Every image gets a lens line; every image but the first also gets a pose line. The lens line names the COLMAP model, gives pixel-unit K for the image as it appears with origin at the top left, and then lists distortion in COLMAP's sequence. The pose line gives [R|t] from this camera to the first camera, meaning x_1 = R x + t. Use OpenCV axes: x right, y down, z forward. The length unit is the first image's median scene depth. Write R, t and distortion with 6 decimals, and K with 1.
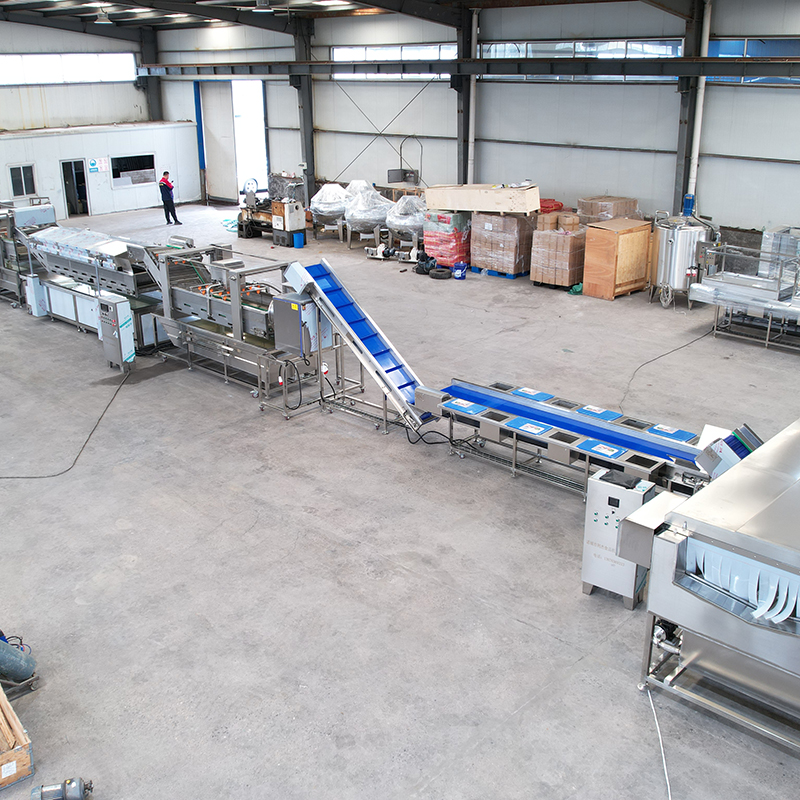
lens RADIAL K [[907.2, 0, 400.0], [0, 907.2, 400.0], [0, 0, 1]] dist [-0.046724, 0.007962]
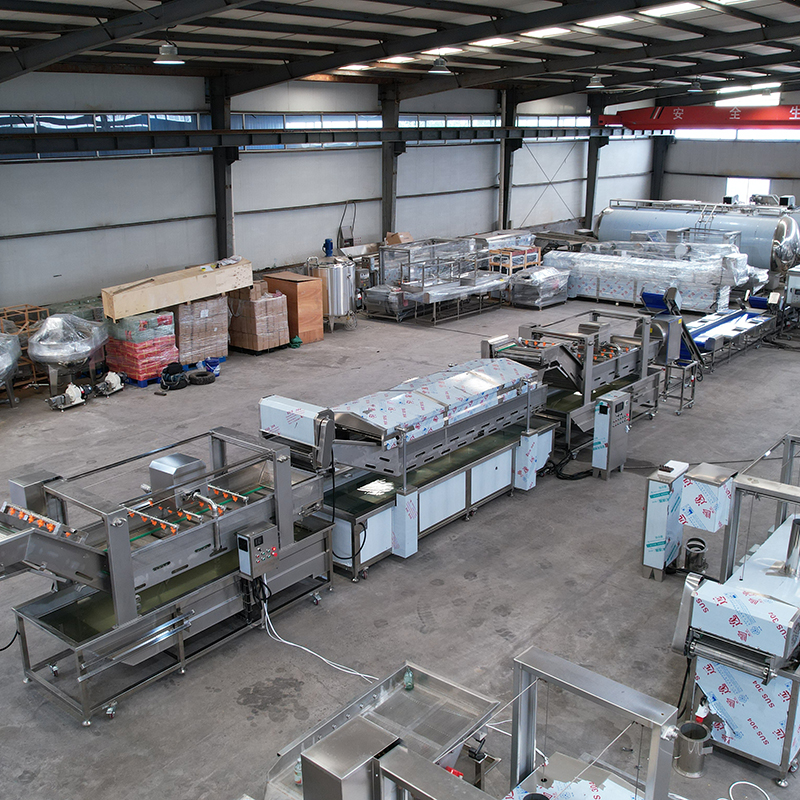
lens RADIAL K [[907.2, 0, 400.0], [0, 907.2, 400.0], [0, 0, 1]] dist [-0.046724, 0.007962]
pose [[-0.054053, -0.276596, 0.959465, -0.848251], [0.363161, 0.889623, 0.276921, -0.312627], [-0.930157, 0.363409, 0.052362, 0.857045]]
